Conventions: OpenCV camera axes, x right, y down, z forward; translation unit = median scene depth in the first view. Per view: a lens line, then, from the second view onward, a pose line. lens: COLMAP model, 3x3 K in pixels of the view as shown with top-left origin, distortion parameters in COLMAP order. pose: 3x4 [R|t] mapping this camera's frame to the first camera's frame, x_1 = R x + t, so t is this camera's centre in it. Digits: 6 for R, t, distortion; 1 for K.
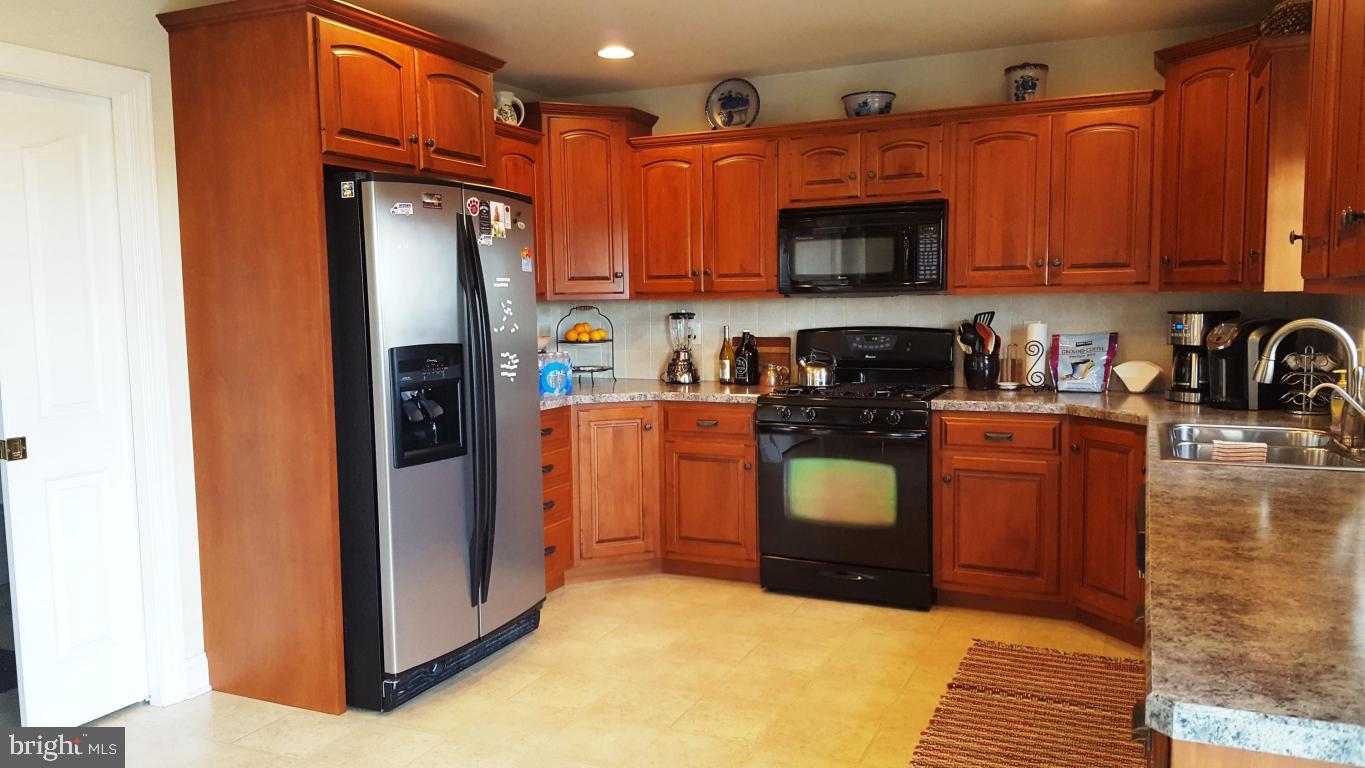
lens RADIAL K [[1001.7, 0, 684.0], [0, 1001.7, 389.5], [0, 0, 1]] dist [0.205145, -0.361749]
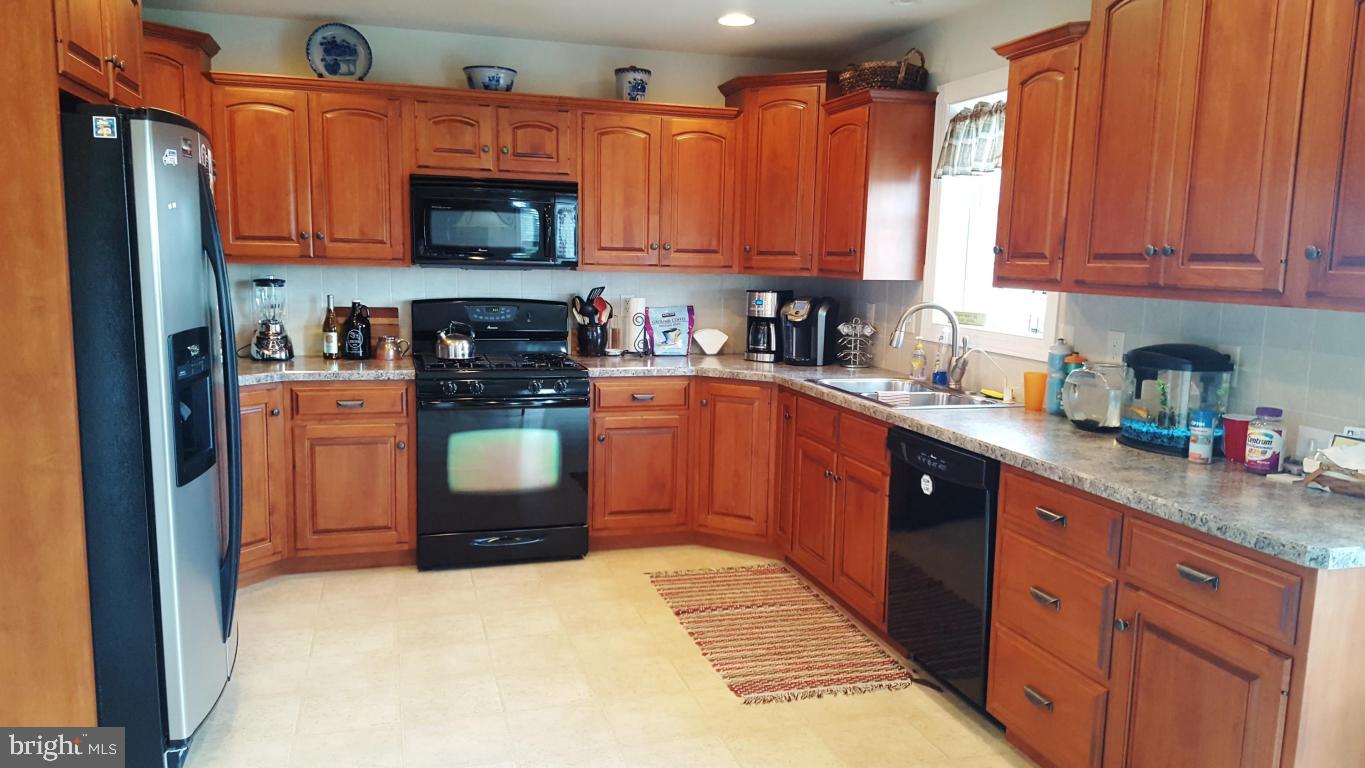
lens RADIAL K [[1001.7, 0, 684.0], [0, 1001.7, 389.5], [0, 0, 1]] dist [0.205145, -0.361749]
pose [[0.759443, -0.058217, 0.647963, -0.366948], [0.029008, 0.998028, 0.055671, -0.022964], [-0.649926, -0.023483, 0.759634, 0.099488]]
